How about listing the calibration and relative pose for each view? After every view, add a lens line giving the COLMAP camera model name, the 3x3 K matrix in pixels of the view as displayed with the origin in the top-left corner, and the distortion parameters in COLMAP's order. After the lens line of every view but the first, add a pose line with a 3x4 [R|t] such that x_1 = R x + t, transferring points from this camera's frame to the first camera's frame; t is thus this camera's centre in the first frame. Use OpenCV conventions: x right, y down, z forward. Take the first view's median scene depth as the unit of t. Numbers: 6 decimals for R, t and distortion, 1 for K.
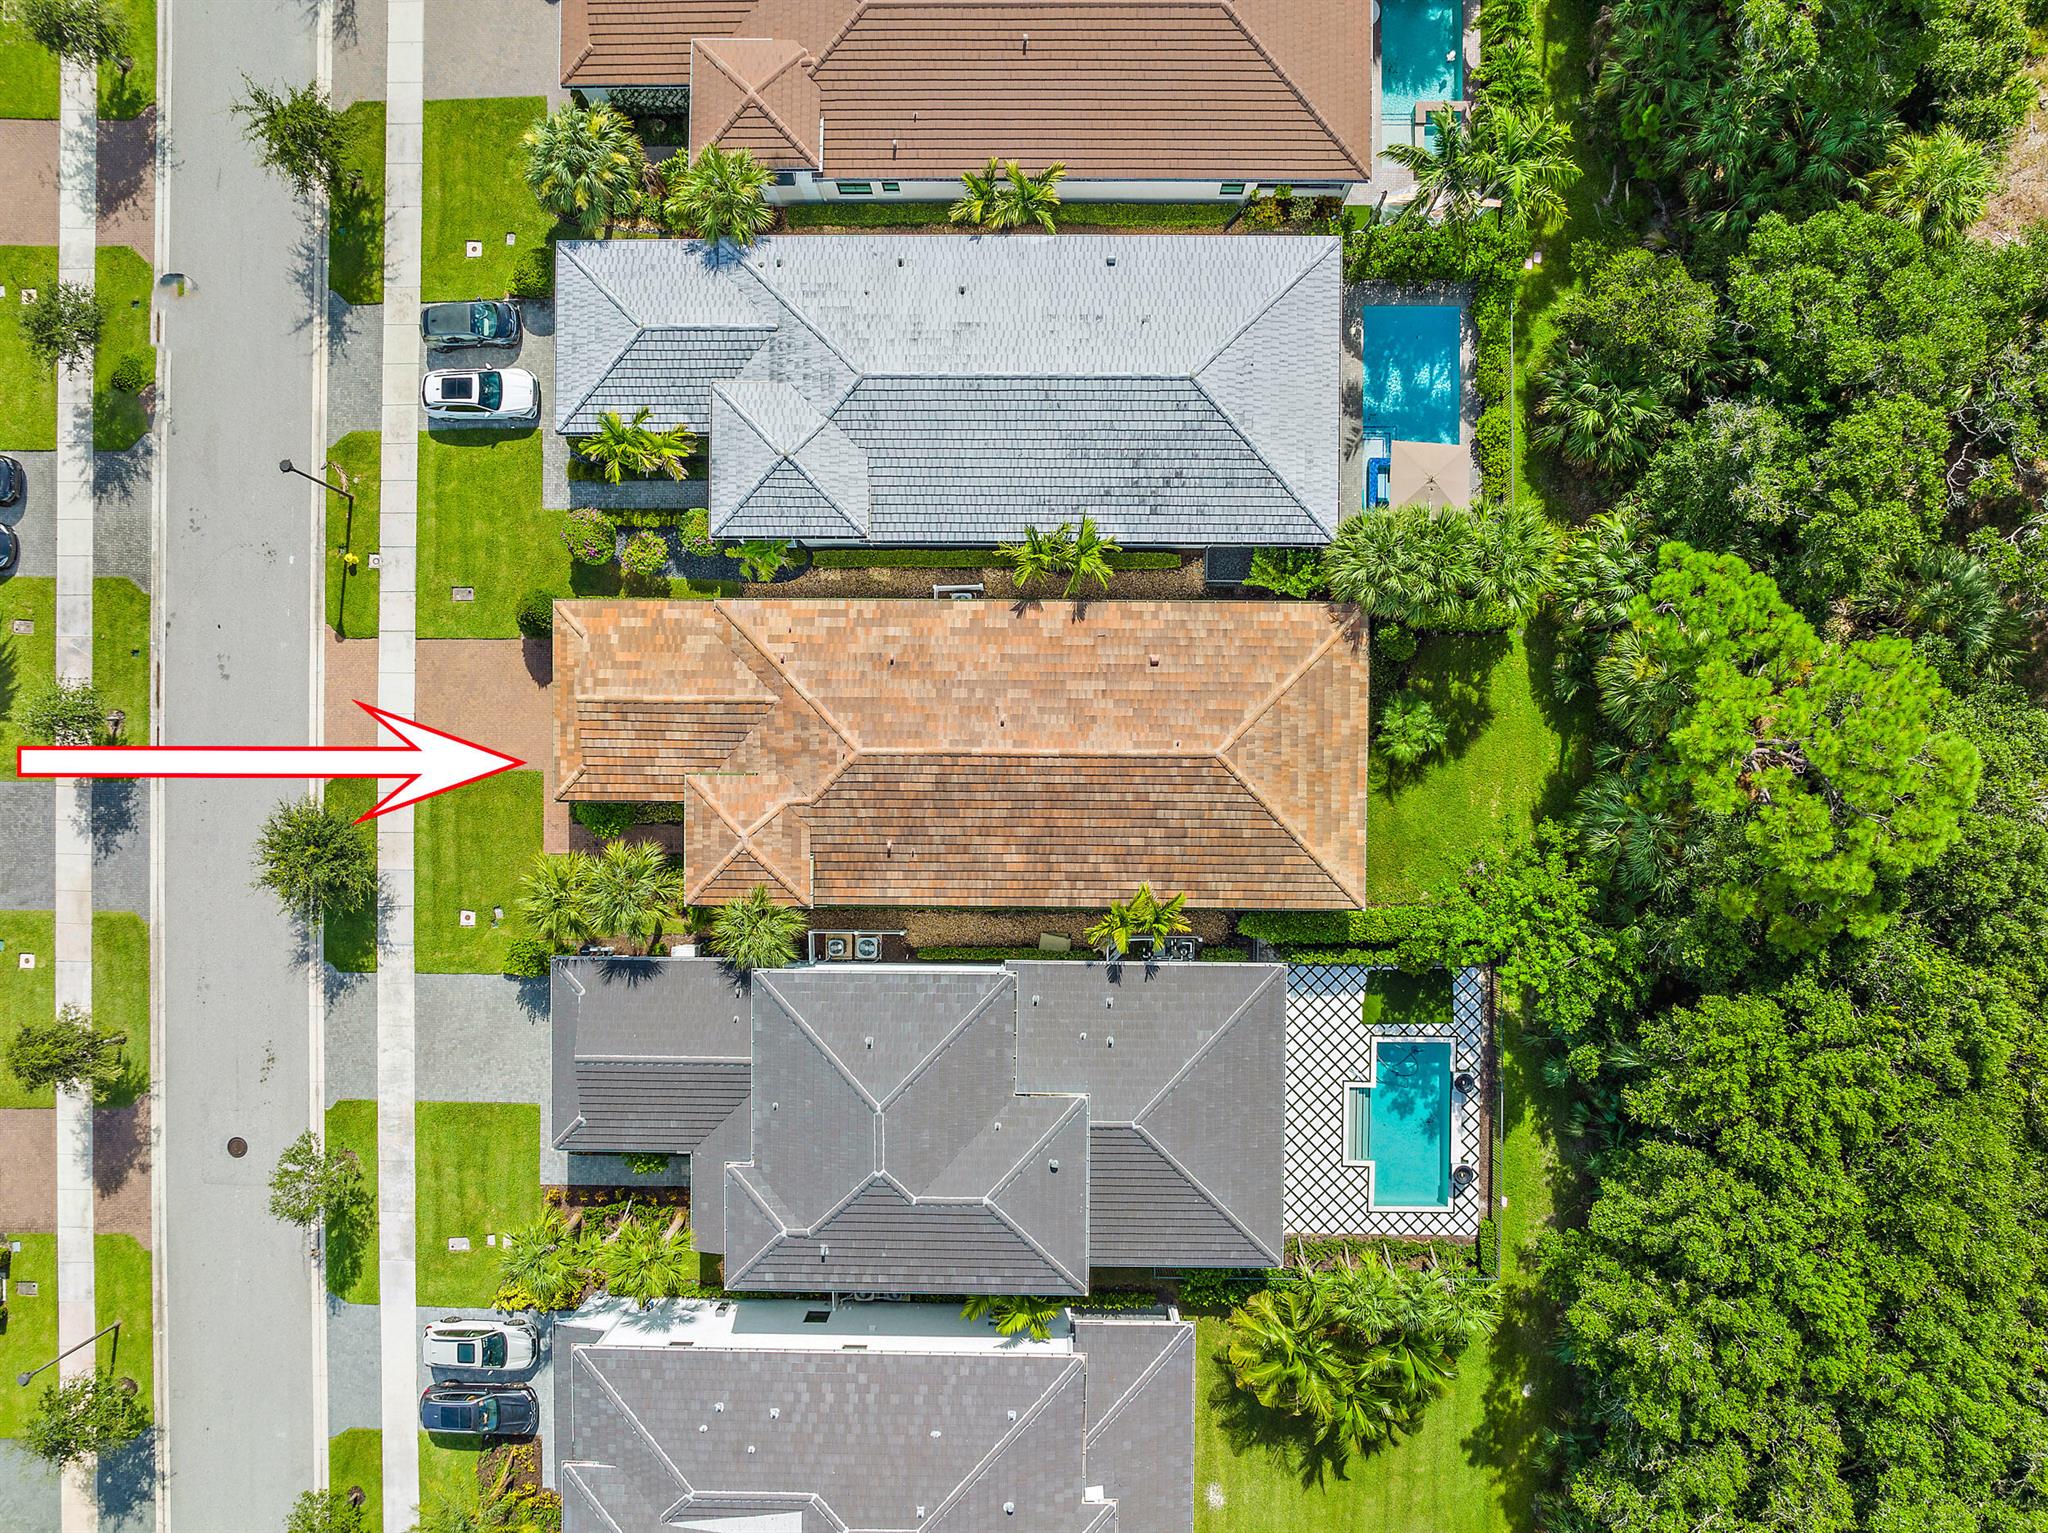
lens RADIAL K [[1335.3, 0, 1022.0], [0, 1335.3, 802.5], [0, 0, 1]] dist [-0.000874, -0.057787]
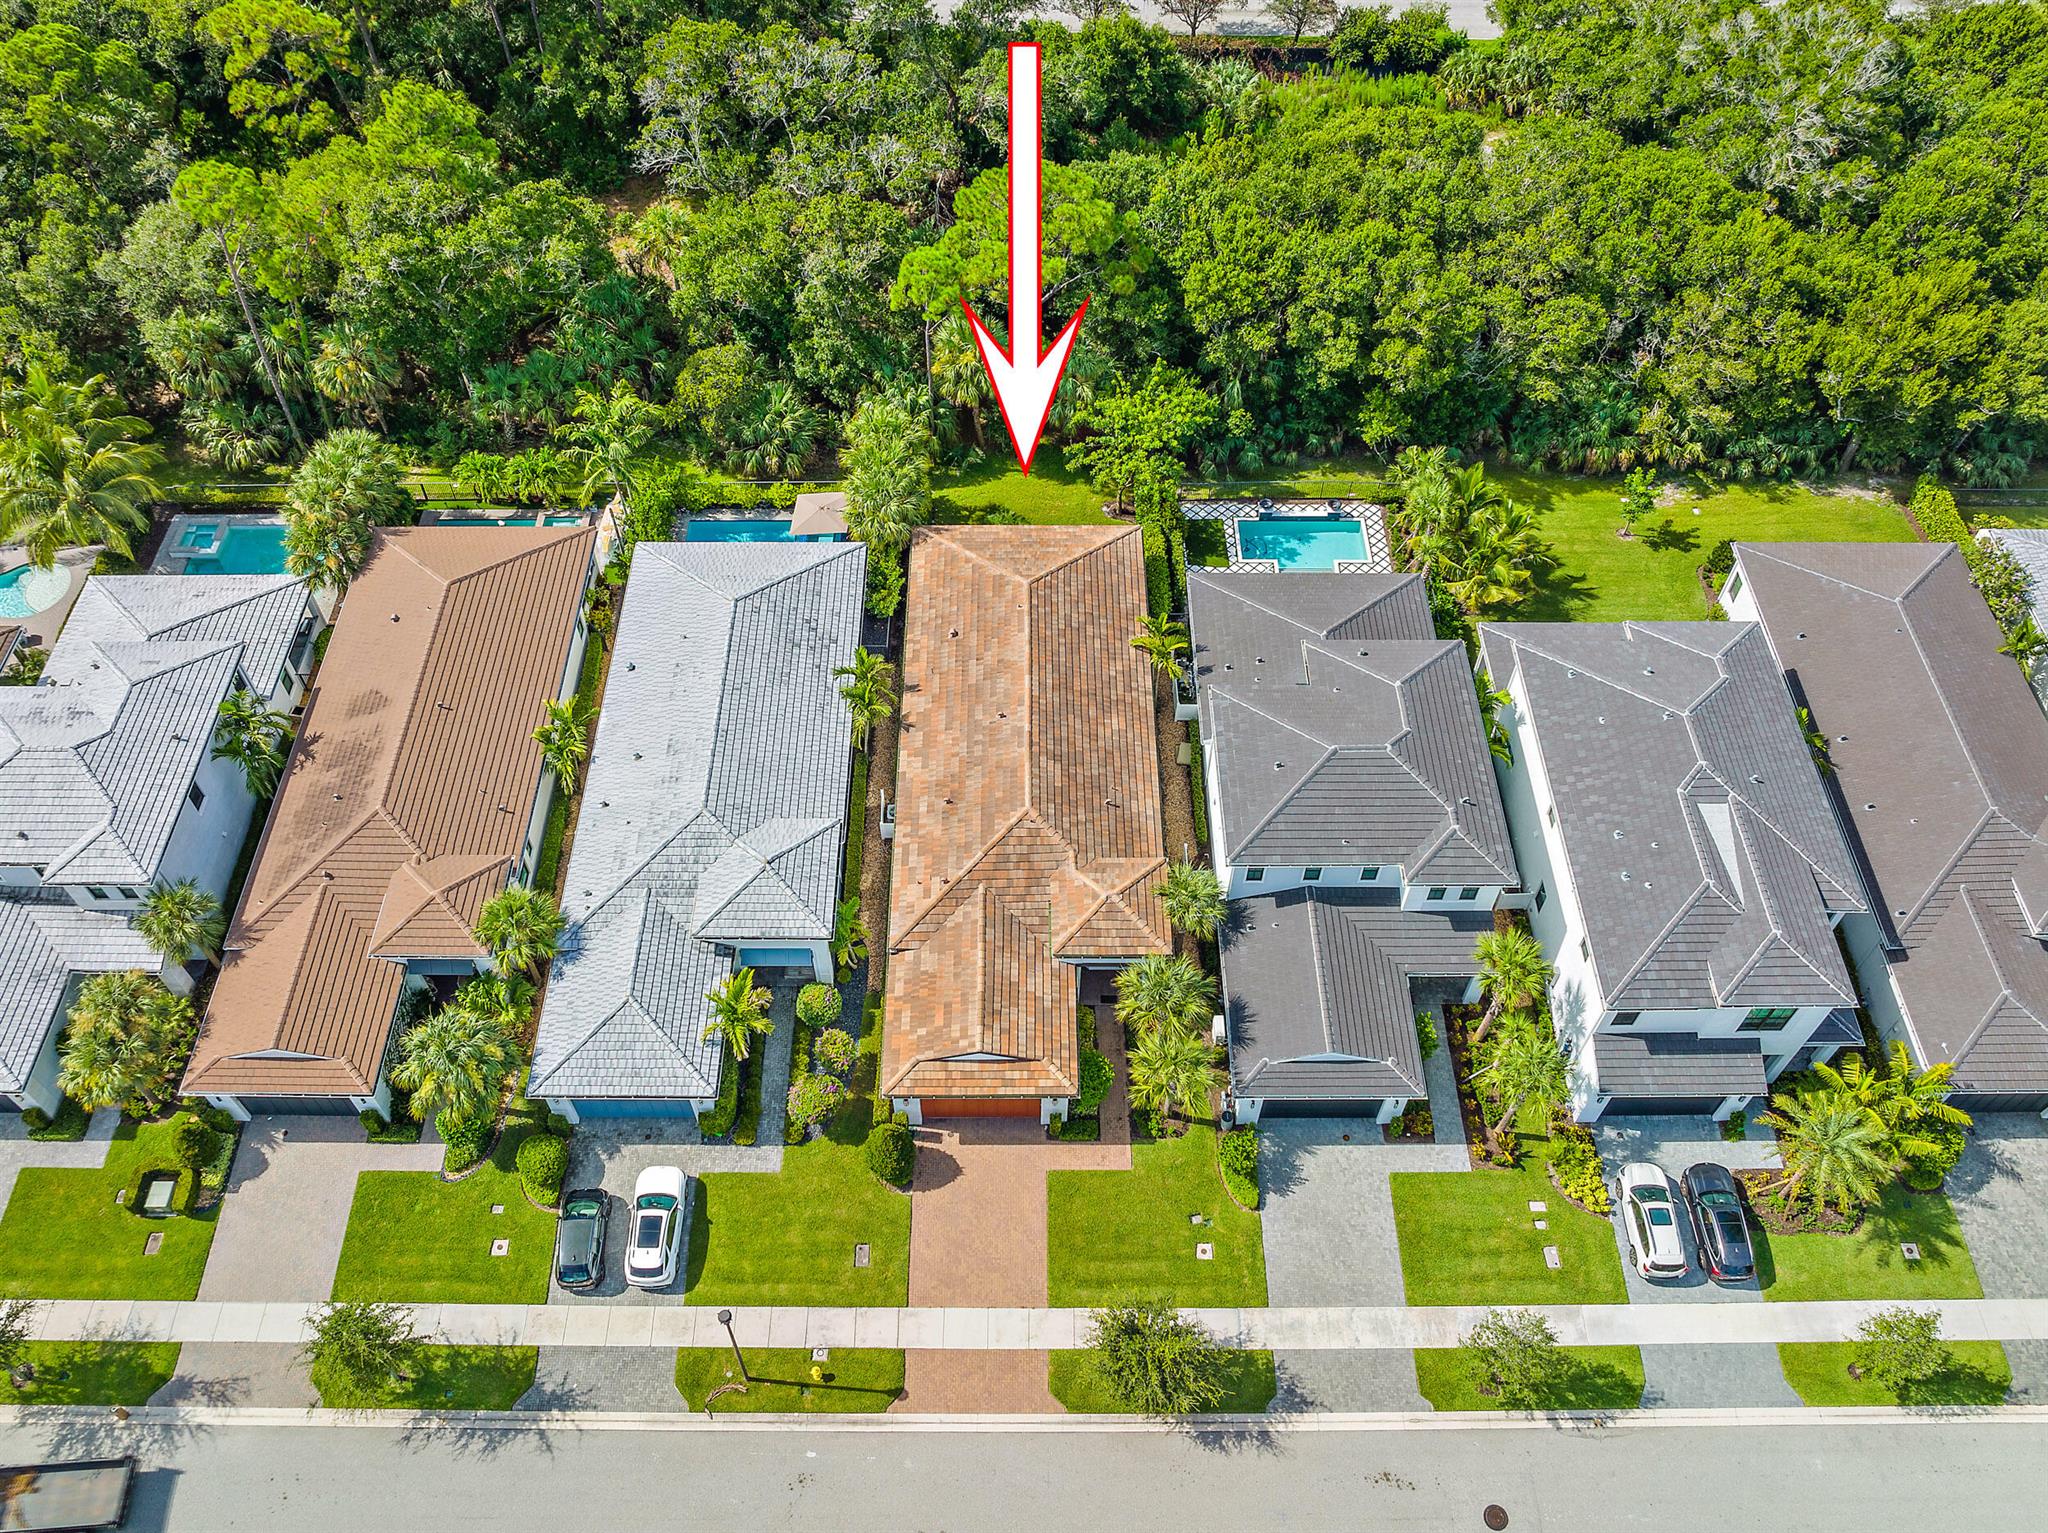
lens RADIAL K [[1335.3, 0, 1022.0], [0, 1335.3, 802.5], [0, 0, 1]] dist [-0.000874, -0.057787]
pose [[-0.007173, -0.835803, 0.548983, -0.674554], [0.999870, -0.013909, -0.008112, -0.030946], [0.014415, 0.548854, 0.835794, 0.031848]]
